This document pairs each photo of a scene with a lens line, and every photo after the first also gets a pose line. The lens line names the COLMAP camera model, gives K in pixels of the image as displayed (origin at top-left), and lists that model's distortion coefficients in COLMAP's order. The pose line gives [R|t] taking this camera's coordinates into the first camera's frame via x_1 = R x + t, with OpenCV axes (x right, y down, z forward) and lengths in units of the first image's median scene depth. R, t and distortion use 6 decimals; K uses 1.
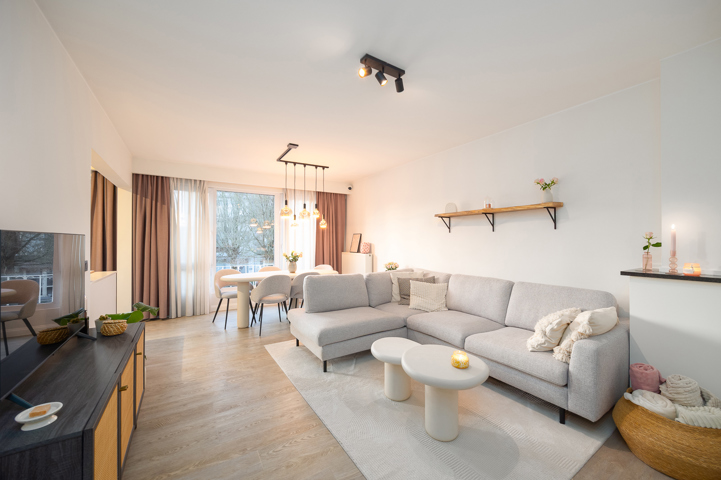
lens RADIAL K [[273.8, 0, 360.5], [0, 273.8, 240.0], [0, 0, 1]] dist [0.000201, 0.000005]
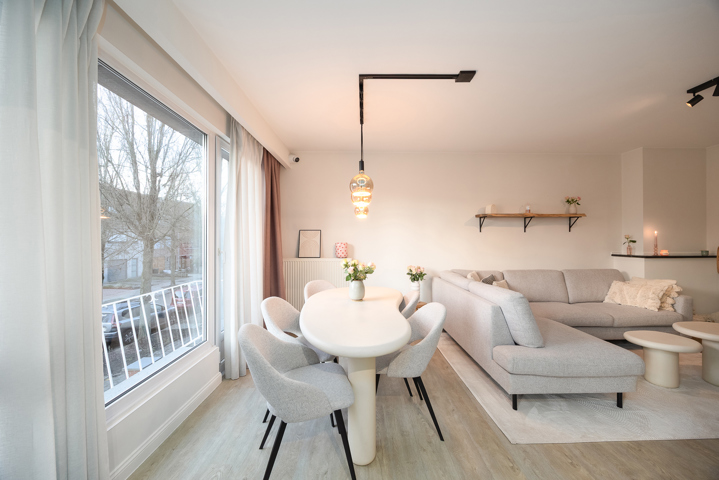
lens RADIAL K [[273.0, 0, 359.5], [0, 273.0, 240.0], [0, 0, 1]] dist [0.000201, 0.000005]
pose [[0.521751, -0.001429, 0.853097, -0.992492], [0.000043, 0.999999, 0.001648, 0.002680], [-0.853098, -0.000823, 0.521750, 1.030285]]
